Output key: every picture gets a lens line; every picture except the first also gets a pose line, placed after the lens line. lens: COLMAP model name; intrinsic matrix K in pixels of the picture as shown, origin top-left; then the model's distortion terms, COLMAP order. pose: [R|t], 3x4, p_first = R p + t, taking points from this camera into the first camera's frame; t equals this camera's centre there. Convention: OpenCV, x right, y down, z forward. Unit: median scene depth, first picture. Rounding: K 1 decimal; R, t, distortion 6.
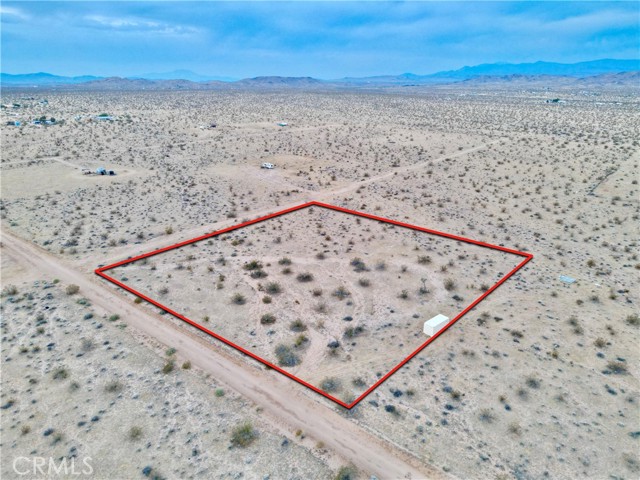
lens RADIAL K [[447.1, 0, 320.0], [0, 447.1, 240.0], [0, 0, 1]] dist [0.062276, -0.048948]
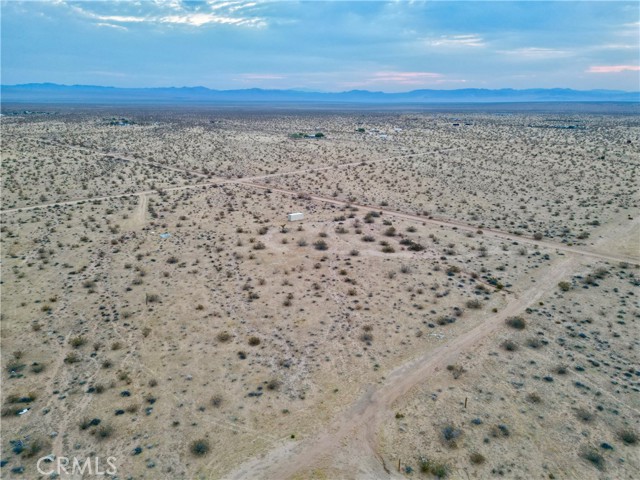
lens RADIAL K [[447.1, 0, 320.0], [0, 447.1, 240.0], [0, 0, 1]] dist [0.062276, -0.048948]
pose [[-0.994716, -0.035867, 0.096192, -0.023792], [0.028843, 0.801606, 0.597157, -0.806624], [-0.098526, 0.596776, -0.796336, 2.430188]]
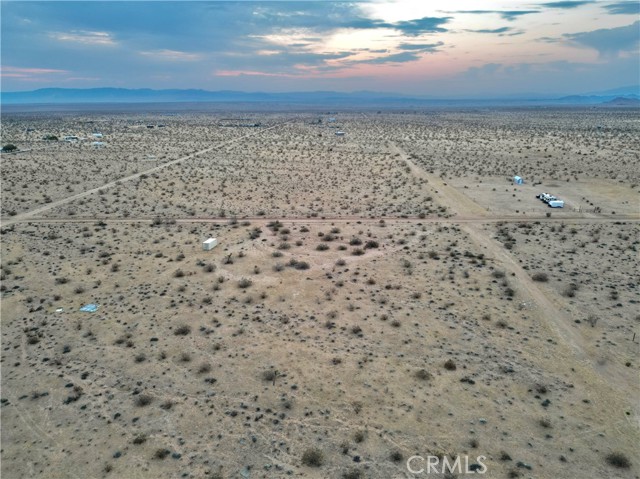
lens RADIAL K [[455.8, 0, 318.5], [0, 455.8, 228.3], [0, 0, 1]] dist [0.072939, -0.054247]
pose [[-0.815051, 0.164764, -0.555468, 0.805093], [-0.184164, 0.835319, 0.518002, -0.739674], [0.549341, 0.524495, -0.650484, 2.155046]]
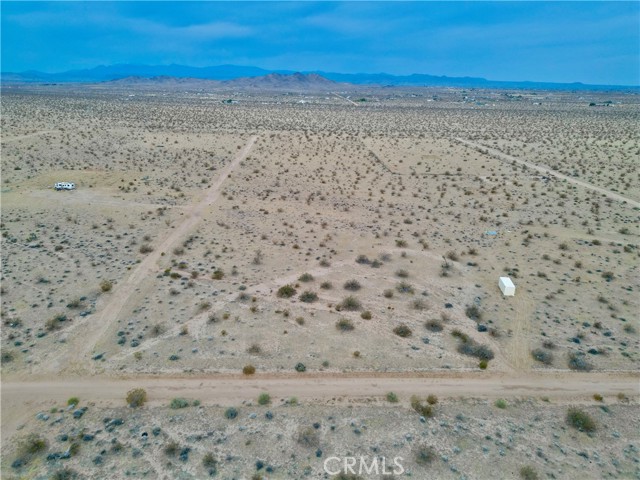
lens RADIAL K [[447.1, 0, 320.0], [0, 447.1, 240.0], [0, 0, 1]] dist [0.062276, -0.048948]
pose [[0.752942, -0.209063, 0.623996, -0.791176], [0.210418, 0.974902, 0.072730, -0.113155], [-0.623541, 0.076539, 0.778035, 0.360669]]
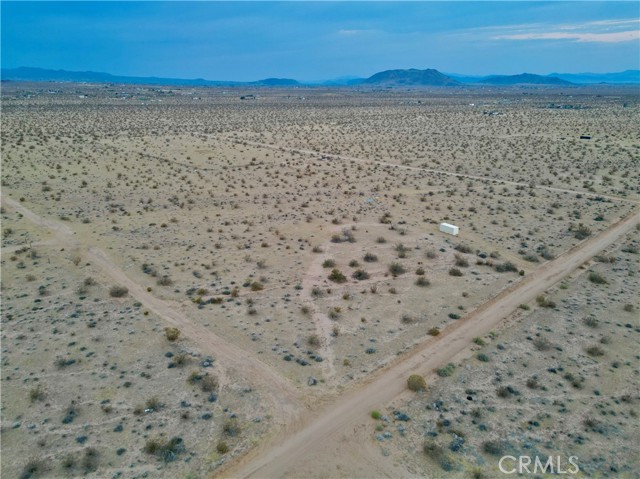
lens RADIAL K [[459.2, 0, 320.0], [0, 459.2, 239.5], [0, 0, 1]] dist [0.067916, -0.058480]
pose [[0.117933, -0.321674, 0.939477, -1.260634], [0.331071, 0.904687, 0.268202, -0.340095], [-0.936207, 0.279404, 0.213190, 1.046034]]
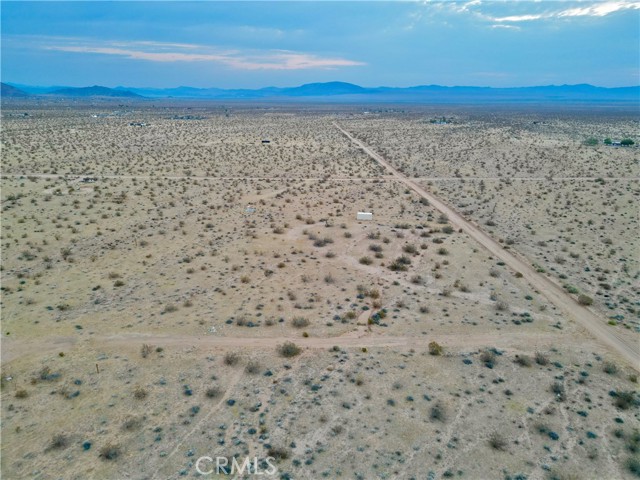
lens RADIAL K [[447.1, 0, 320.0], [0, 447.1, 240.0], [0, 0, 1]] dist [0.062276, -0.048948]
pose [[-0.658913, -0.235817, 0.714299, -0.927347], [0.240628, 0.833614, 0.497177, -0.665314], [-0.712693, 0.499477, -0.492535, 2.012541]]
